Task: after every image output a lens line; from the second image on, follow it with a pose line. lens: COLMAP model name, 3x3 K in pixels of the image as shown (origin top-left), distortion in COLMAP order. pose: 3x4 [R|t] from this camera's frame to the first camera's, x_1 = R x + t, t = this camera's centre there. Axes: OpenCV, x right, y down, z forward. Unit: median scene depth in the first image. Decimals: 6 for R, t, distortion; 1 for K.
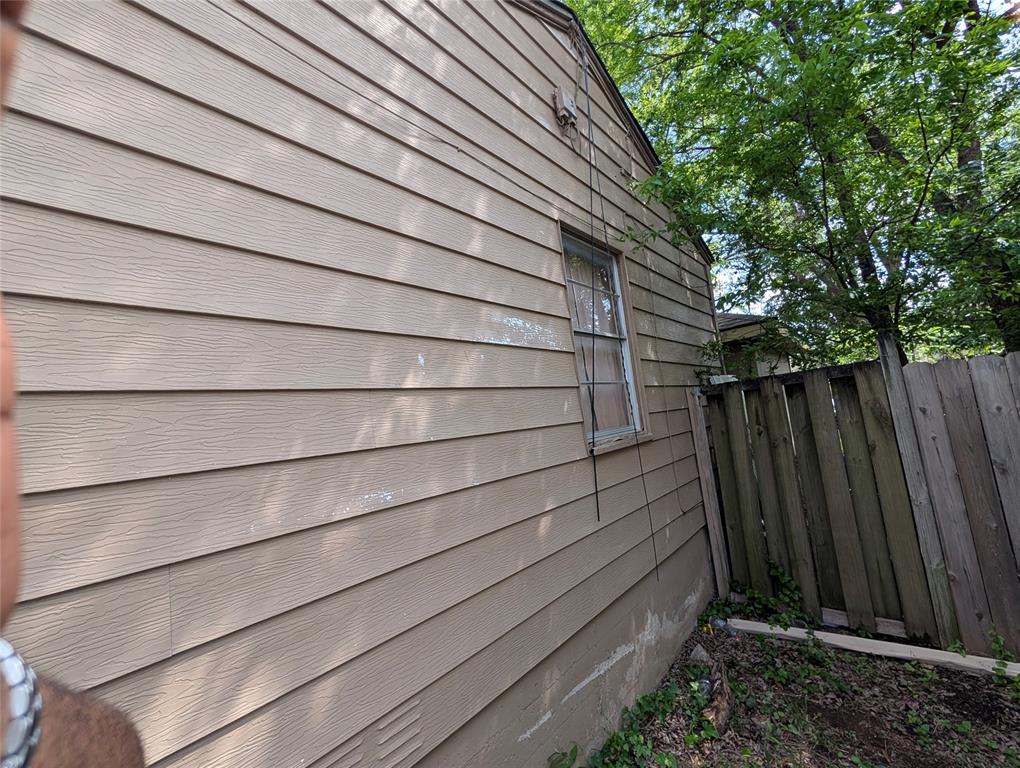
lens RADIAL K [[386.8, 0, 510.1], [0, 386.8, 382.7], [0, 0, 1]] dist [-0.004453, 0.000889]
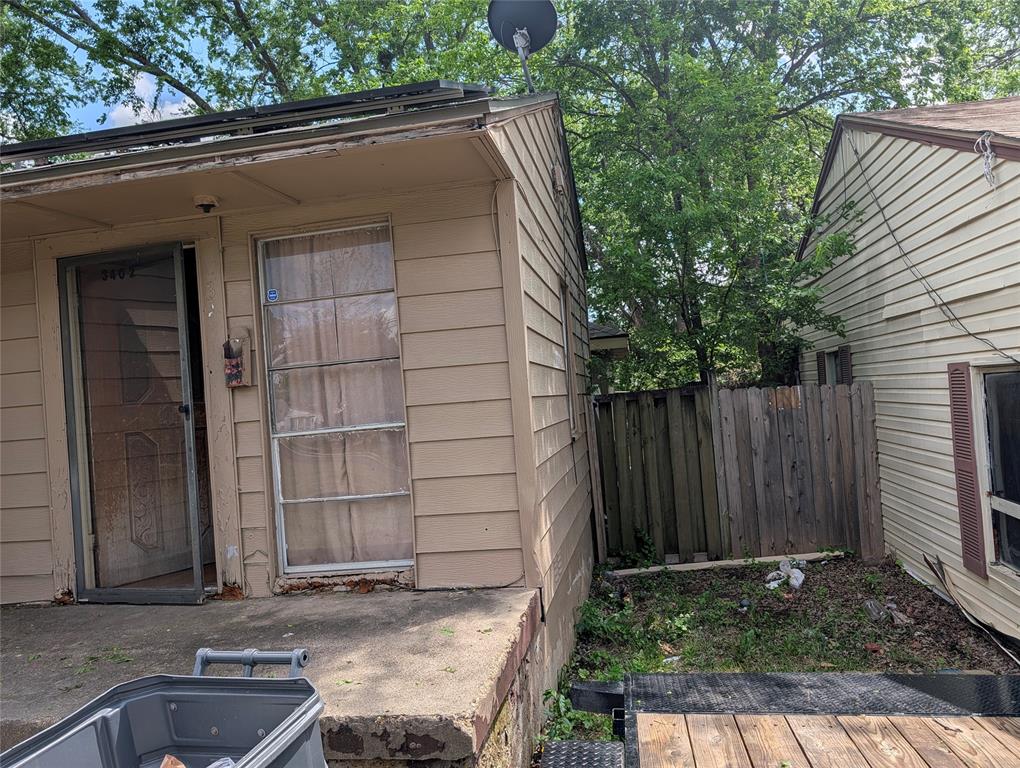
lens RADIAL K [[738.2, 0, 517.3], [0, 738.2, 381.1], [0, 0, 1]] dist [0.024325, -0.023835]
pose [[0.832721, 0.058716, 0.550570, -1.284069], [-0.074983, 0.997160, 0.007067, -0.040306], [-0.548592, -0.047168, 0.834759, -1.030723]]
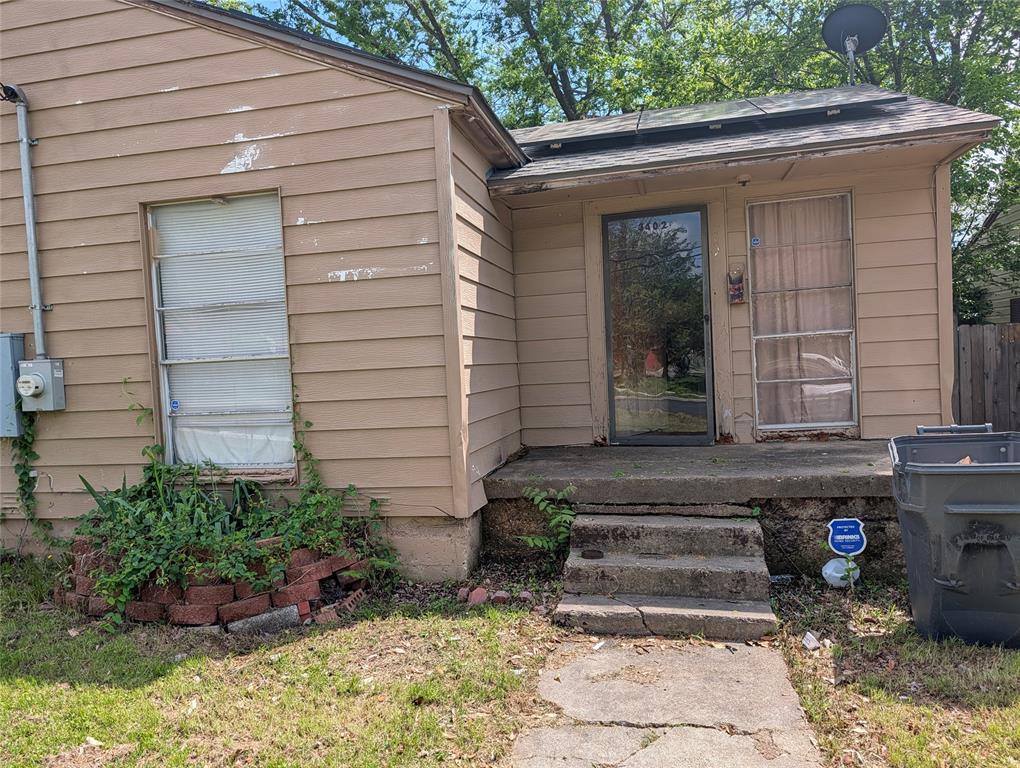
lens RADIAL K [[738.2, 0, 510.2], [0, 738.2, 381.3], [0, 0, 1]] dist [0.024325, -0.023835]
pose [[0.859644, 0.045843, 0.508833, -2.714999], [-0.096426, 0.992624, 0.073476, 0.170075], [-0.501711, -0.112228, 0.857724, -1.075600]]
